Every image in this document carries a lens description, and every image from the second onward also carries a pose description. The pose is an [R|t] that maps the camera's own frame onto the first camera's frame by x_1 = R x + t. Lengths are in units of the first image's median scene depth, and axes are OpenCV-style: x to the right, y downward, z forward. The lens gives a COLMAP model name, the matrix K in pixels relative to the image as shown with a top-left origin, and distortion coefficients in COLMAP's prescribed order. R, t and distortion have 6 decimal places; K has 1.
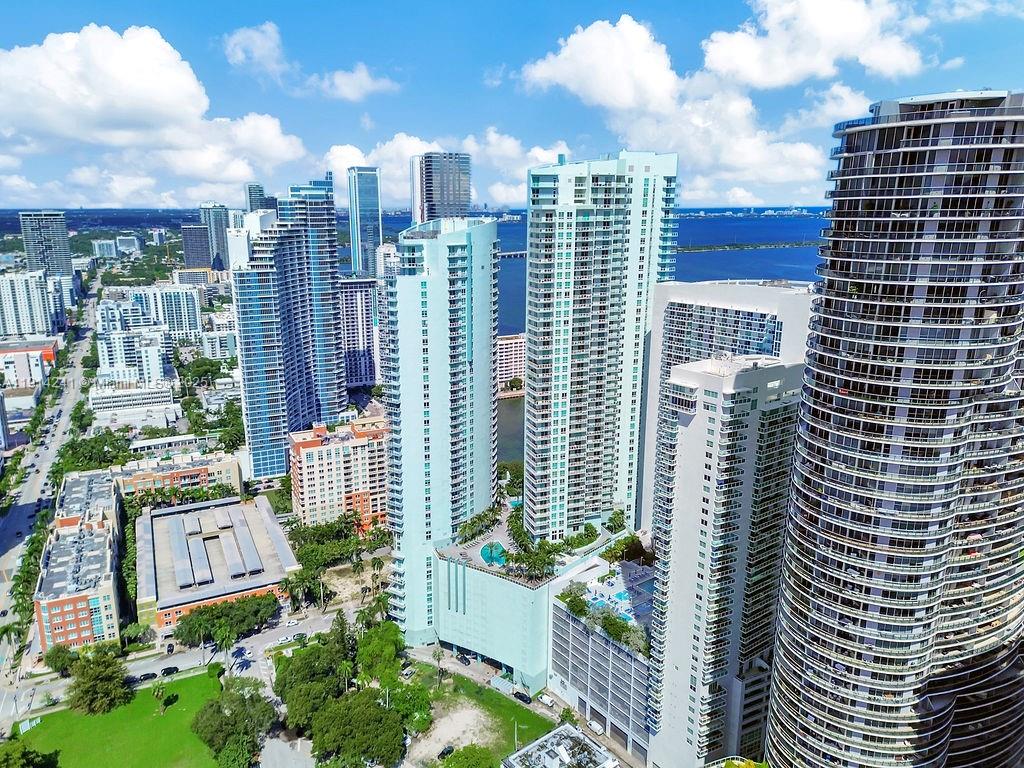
lens RADIAL K [[732.6, 0, 505.5], [0, 732.6, 382.1], [0, 0, 1]] dist [0.028625, 0.007442]
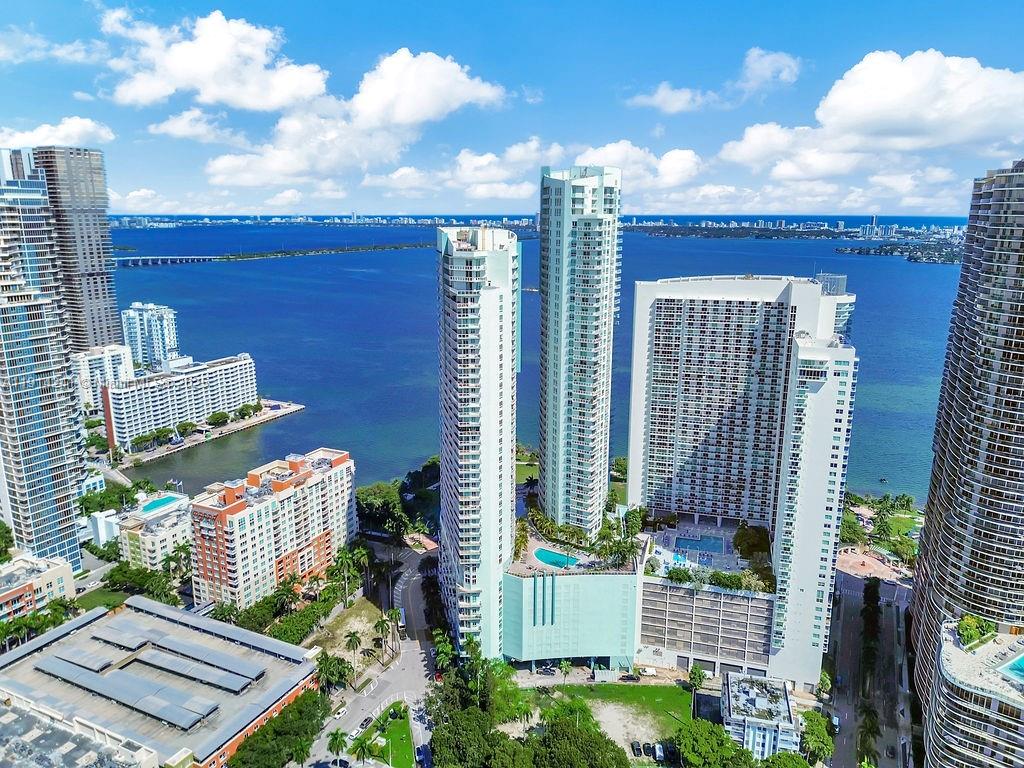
lens RADIAL K [[732.6, 0, 508.8], [0, 732.6, 388.0], [0, 0, 1]] dist [0.028625, 0.007442]
pose [[0.799624, -0.140732, 0.583778, -0.469755], [0.141895, 0.988902, 0.044036, -0.039643], [-0.583496, 0.047623, 0.810718, 0.154144]]
